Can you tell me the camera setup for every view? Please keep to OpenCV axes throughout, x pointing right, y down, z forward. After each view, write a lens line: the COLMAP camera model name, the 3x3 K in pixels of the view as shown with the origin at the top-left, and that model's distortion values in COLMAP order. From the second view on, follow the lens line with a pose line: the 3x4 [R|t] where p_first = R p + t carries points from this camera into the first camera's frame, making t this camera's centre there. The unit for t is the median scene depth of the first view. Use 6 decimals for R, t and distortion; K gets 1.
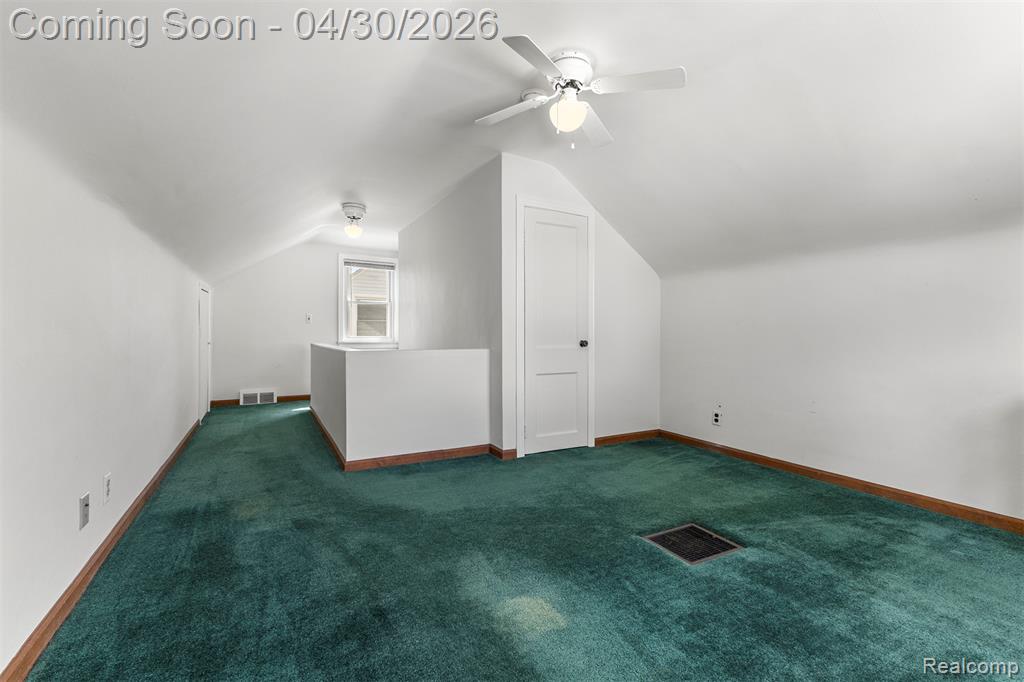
lens RADIAL K [[446.6, 0, 513.6], [0, 446.6, 339.6], [0, 0, 1]] dist [0.008478, -0.001745]
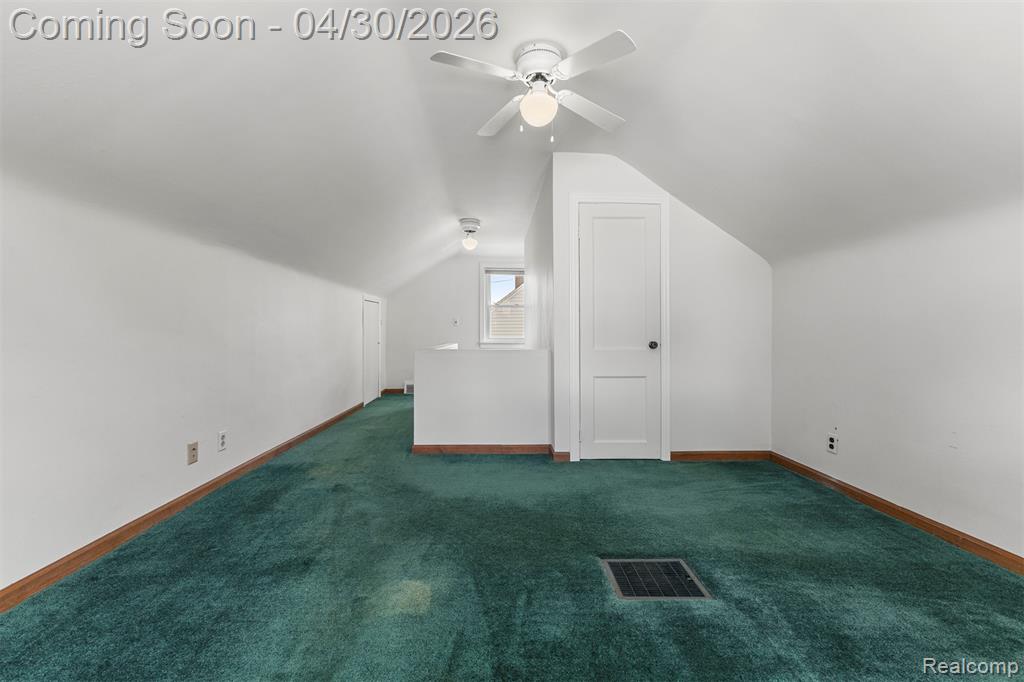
lens RADIAL K [[446.6, 0, 514.5], [0, 446.6, 338.6], [0, 0, 1]] dist [0.008478, -0.001745]
pose [[0.893000, 0.001340, -0.450054, 0.454333], [-0.004224, 0.999976, -0.005403, 0.002836], [0.450037, 0.006726, 0.892985, 0.096689]]
